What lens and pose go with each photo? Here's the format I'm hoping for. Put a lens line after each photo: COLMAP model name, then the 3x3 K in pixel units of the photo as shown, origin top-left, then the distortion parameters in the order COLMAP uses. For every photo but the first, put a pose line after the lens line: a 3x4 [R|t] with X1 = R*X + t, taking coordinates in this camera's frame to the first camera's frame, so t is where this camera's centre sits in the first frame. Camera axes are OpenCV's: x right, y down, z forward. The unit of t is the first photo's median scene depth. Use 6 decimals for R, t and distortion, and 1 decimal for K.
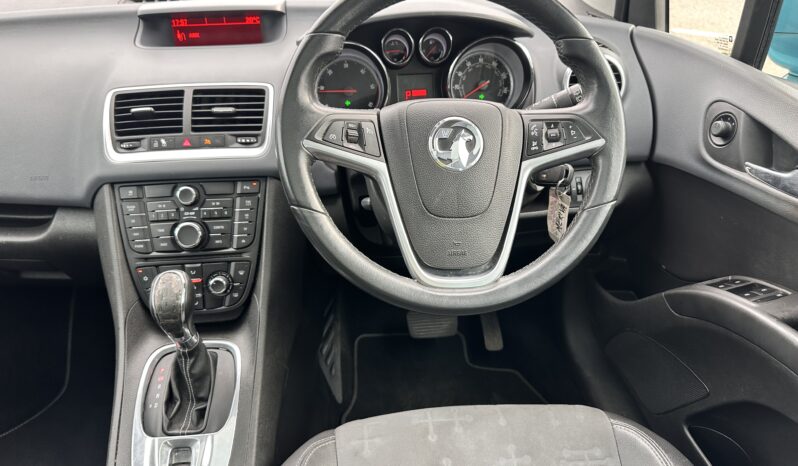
lens RADIAL K [[567.4, 0, 403.9], [0, 567.4, 246.3], [0, 0, 1]] dist [0.179861, -0.332297]
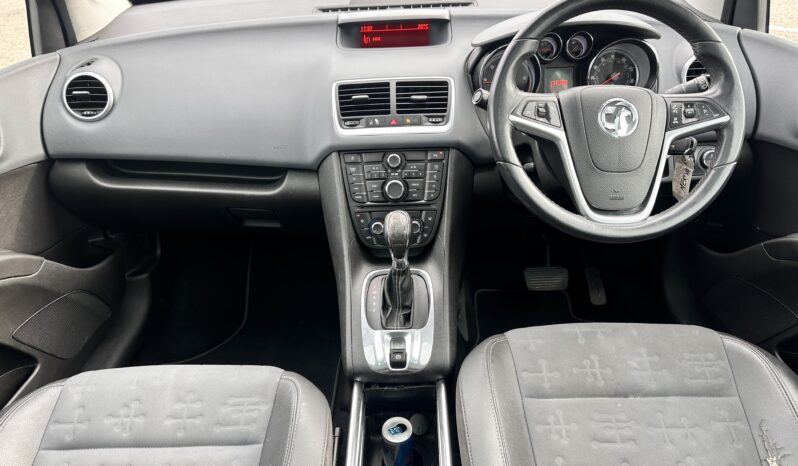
lens RADIAL K [[567.4, 0, 403.9], [0, 567.4, 246.3], [0, 0, 1]] dist [0.179861, -0.332297]
pose [[0.996051, 0.026028, -0.084887, -0.231563], [-0.025332, 0.999636, 0.009264, 0.100884], [0.085097, -0.007077, 0.996348, -0.337868]]
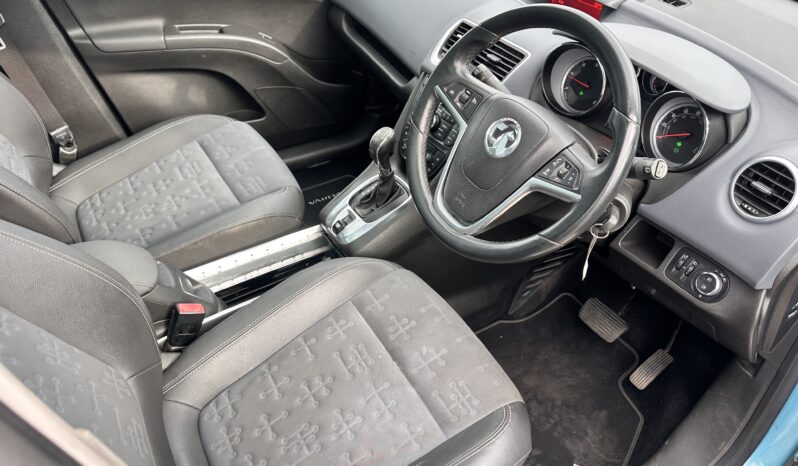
lens RADIAL K [[567.4, 0, 403.9], [0, 567.4, 246.3], [0, 0, 1]] dist [0.179861, -0.332297]
pose [[0.432543, 0.595643, -0.676843, 0.845789], [-0.504816, 0.781996, 0.365573, -0.281703], [0.747039, 0.183555, 0.638937, -0.006643]]
